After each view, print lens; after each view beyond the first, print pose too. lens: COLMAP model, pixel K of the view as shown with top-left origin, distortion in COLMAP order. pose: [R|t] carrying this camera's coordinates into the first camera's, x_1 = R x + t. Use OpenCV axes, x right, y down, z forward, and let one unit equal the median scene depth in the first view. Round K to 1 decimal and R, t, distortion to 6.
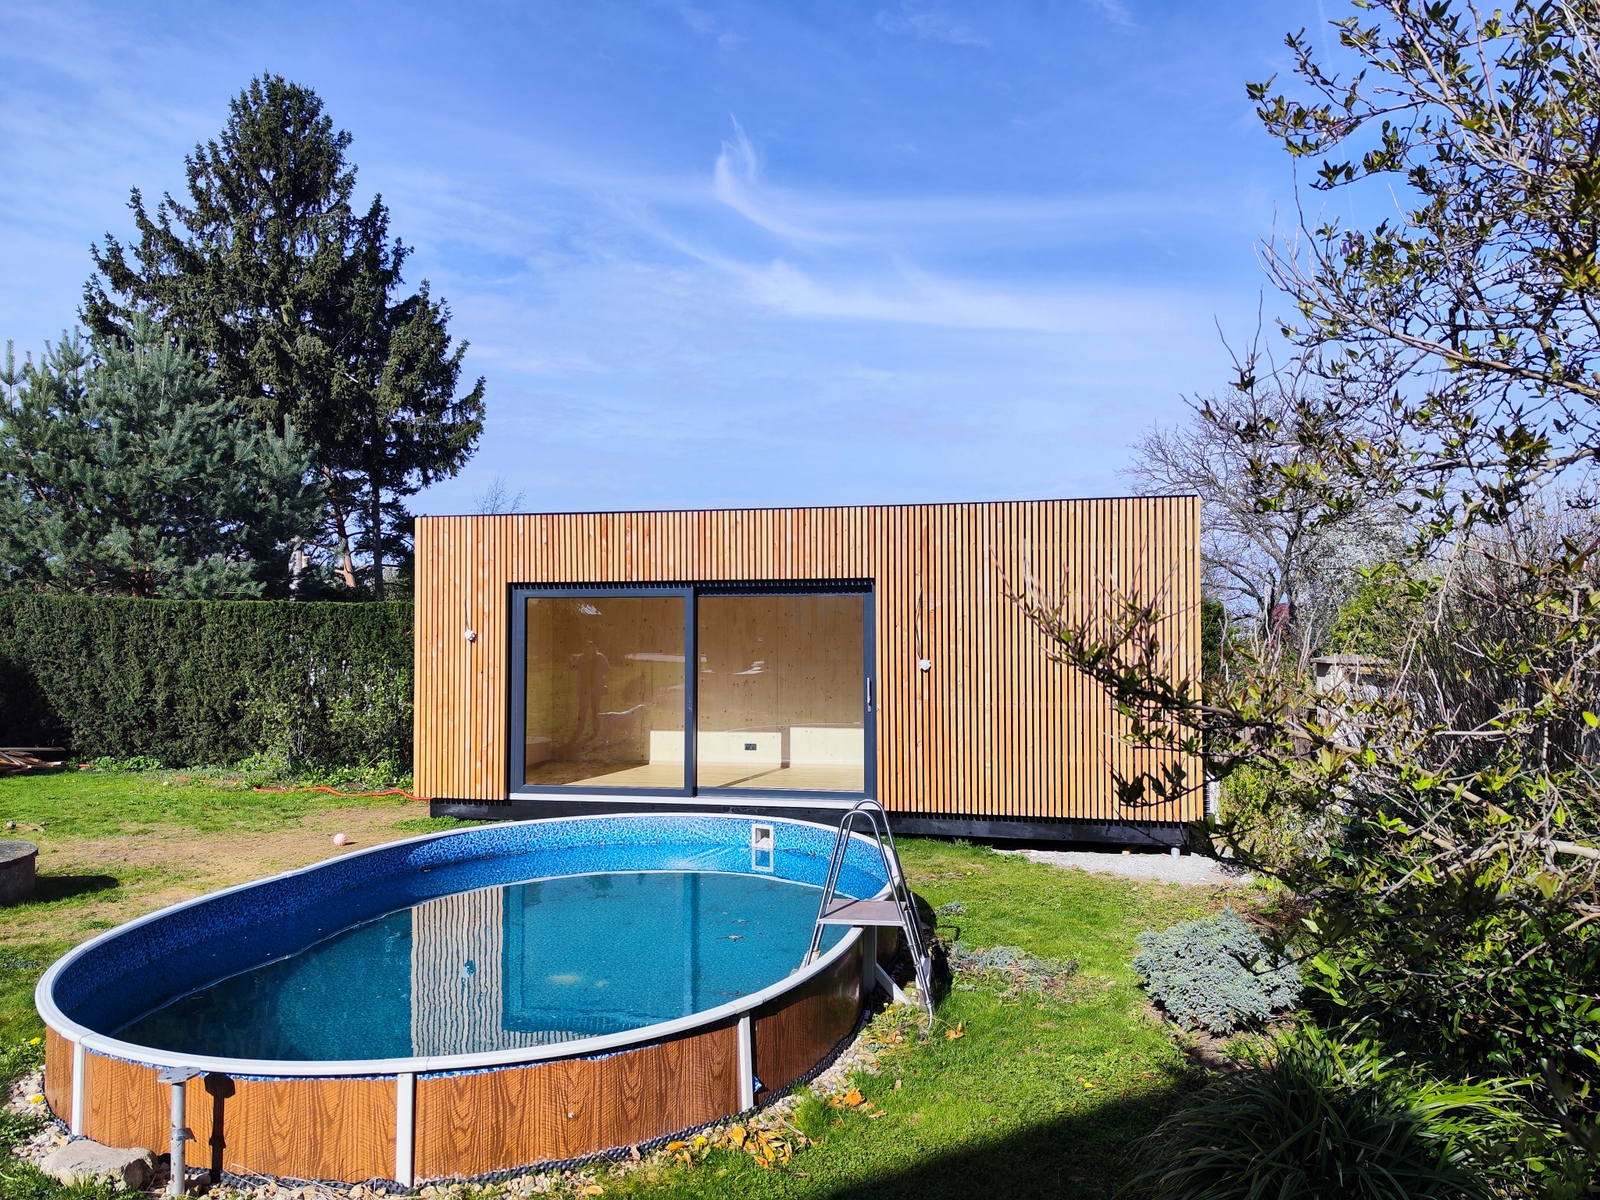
lens RADIAL K [[1075.0, 0, 809.2], [0, 1075.0, 598.8], [0, 0, 1]] dist [0.018396, -0.013960]
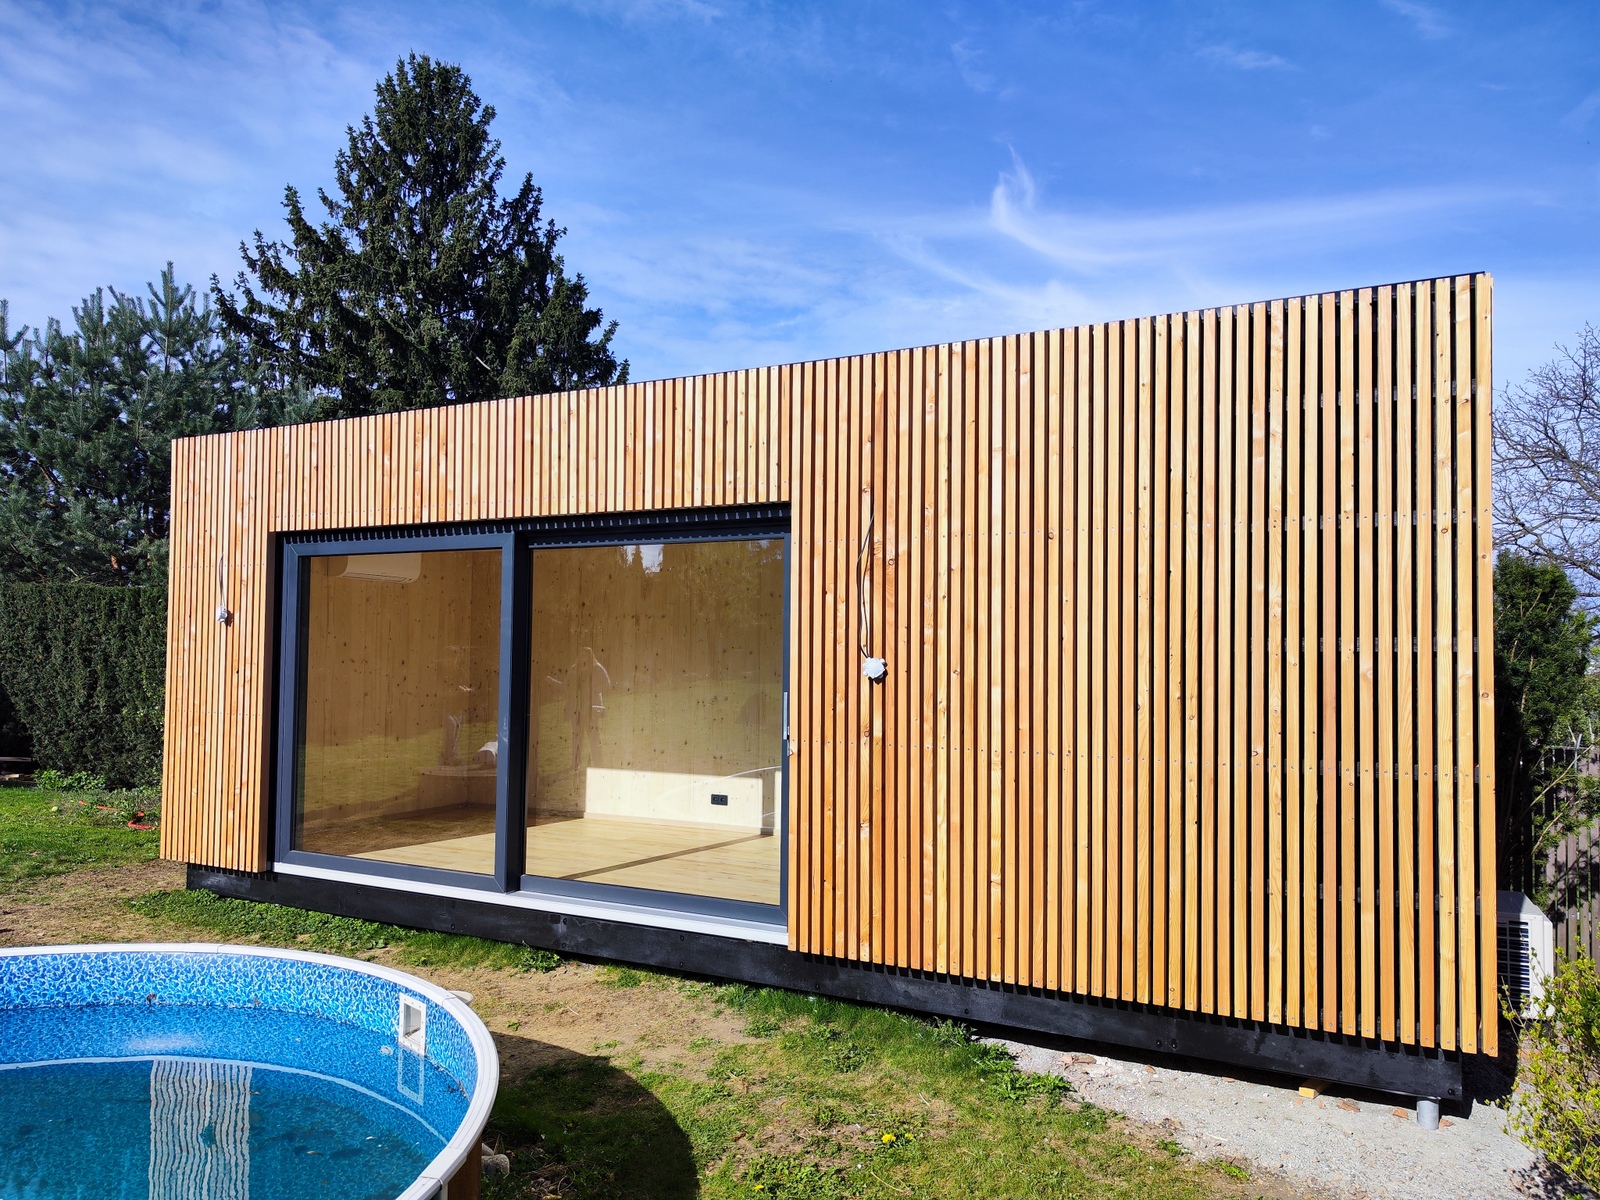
lens RADIAL K [[1075.0, 0, 787.2], [0, 1075.0, 612.9], [0, 0, 1]] dist [0.018396, -0.013960]
pose [[0.965292, 0.001151, -0.261170, 0.183162], [-0.003103, 0.999970, -0.007060, 0.036189], [0.261154, 0.007625, 0.965267, 0.463194]]
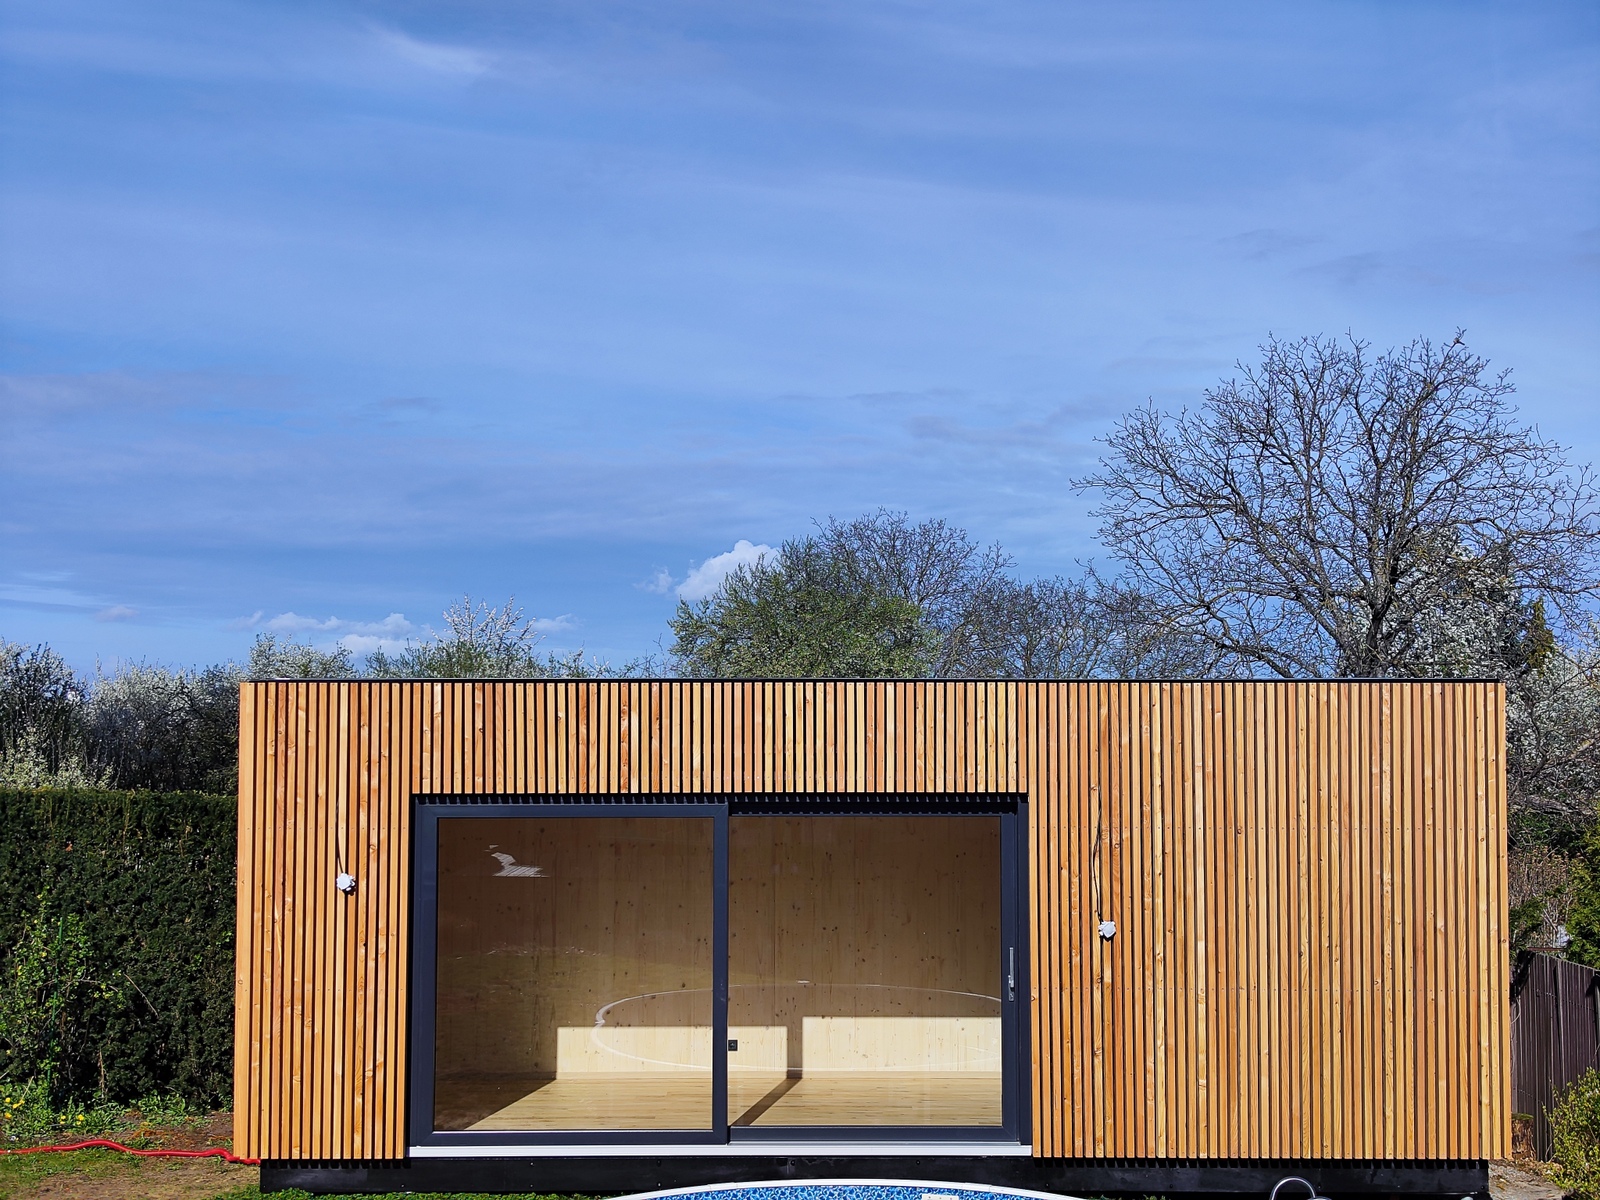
lens RADIAL K [[2145.3, 0, 795.5], [0, 2145.3, 602.5], [0, 0, 1]] dist [0.031907, 0.000000]
pose [[0.978602, 0.014919, 0.205223, -0.318680], [-0.009201, 0.999543, -0.028789, -0.089220], [-0.205559, 0.026284, 0.978292, -0.219838]]
